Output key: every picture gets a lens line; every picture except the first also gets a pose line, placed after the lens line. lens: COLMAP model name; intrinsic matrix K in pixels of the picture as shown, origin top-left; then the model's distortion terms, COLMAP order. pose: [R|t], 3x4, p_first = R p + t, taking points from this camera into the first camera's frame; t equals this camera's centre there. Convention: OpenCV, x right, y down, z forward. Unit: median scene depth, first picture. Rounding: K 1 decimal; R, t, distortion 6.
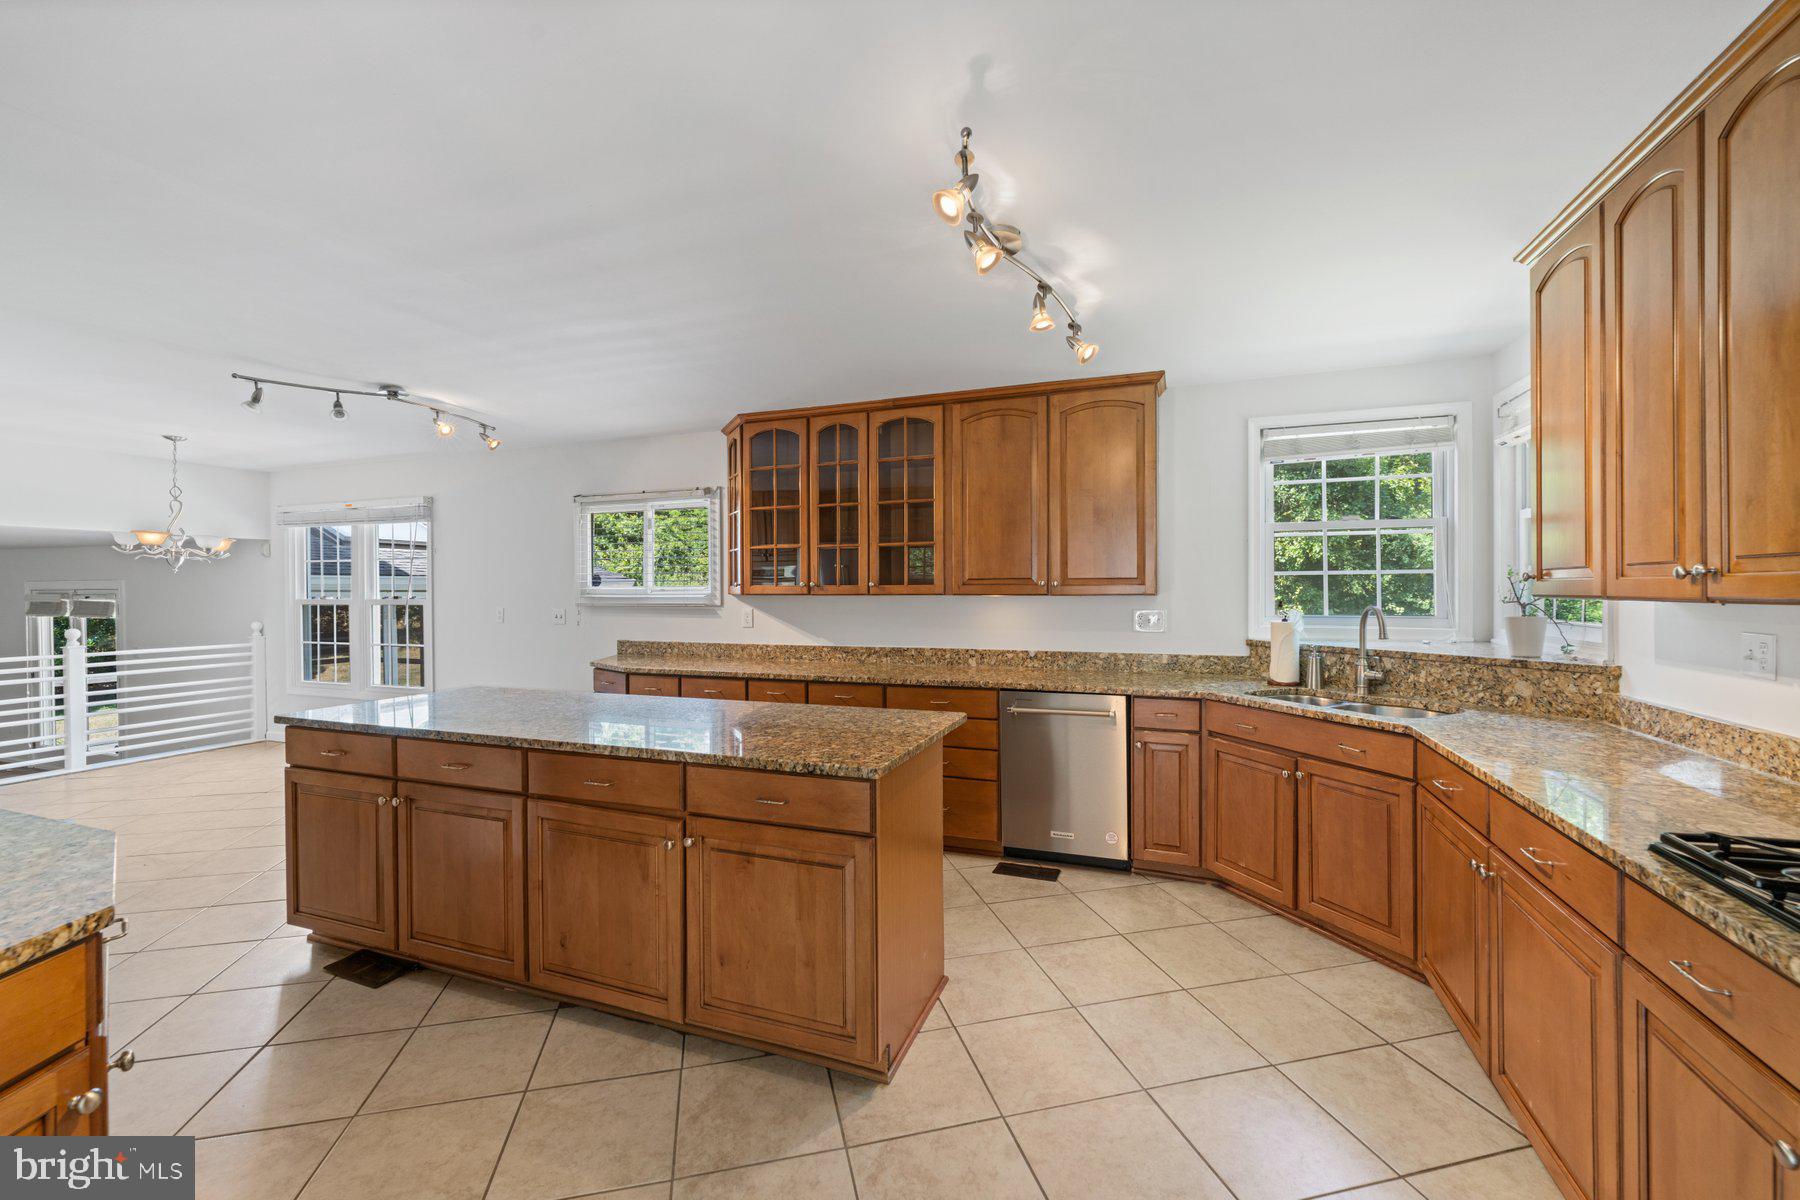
lens RADIAL K [[731.8, 0, 896.7], [0, 731.8, 593.2], [0, 0, 1]] dist [0.000370, 0.000090]
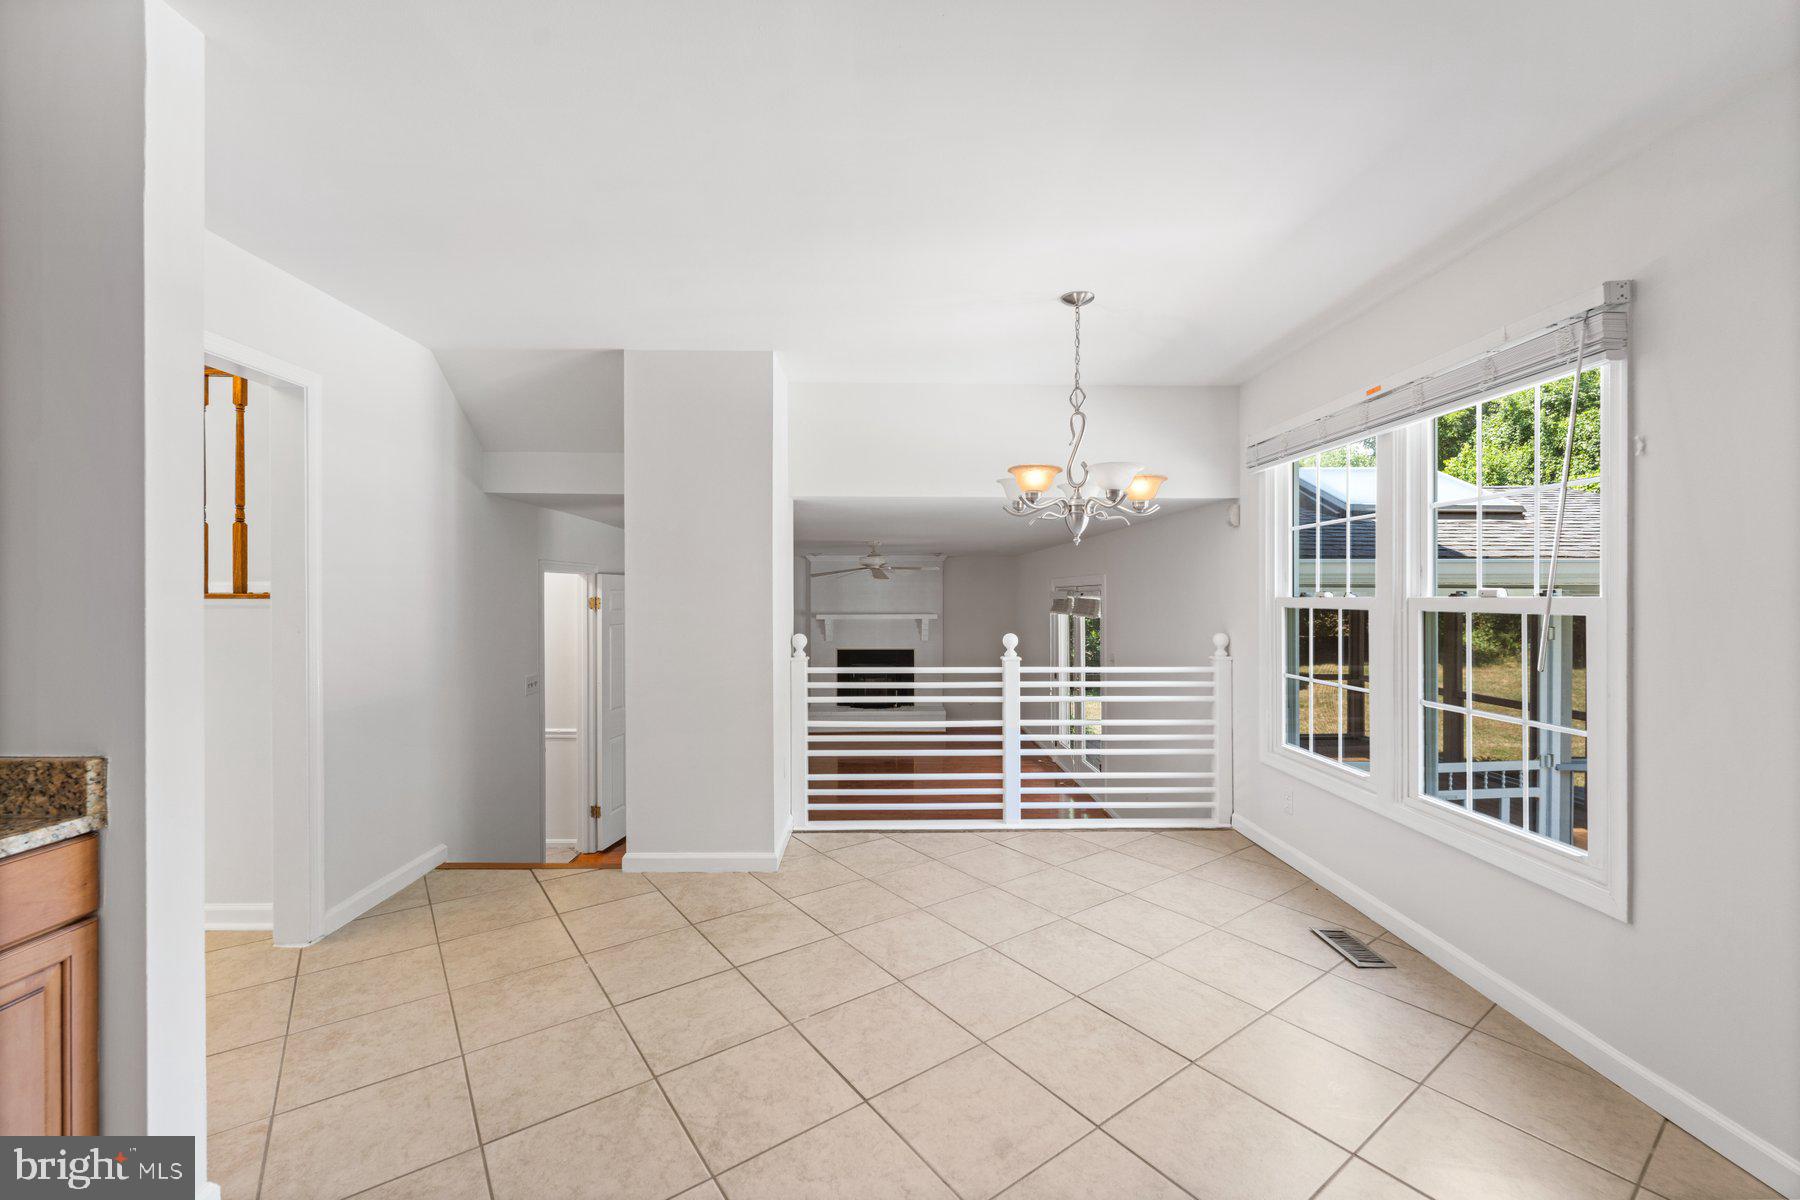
lens RADIAL K [[731.8, 0, 889.9], [0, 731.8, 594.3], [0, 0, 1]] dist [0.000370, 0.000090]
pose [[0.368086, 0.004810, -0.929779, -0.381455], [-0.009570, 0.999953, 0.001385, 0.007384], [0.929742, 0.008388, 0.368115, 0.485344]]
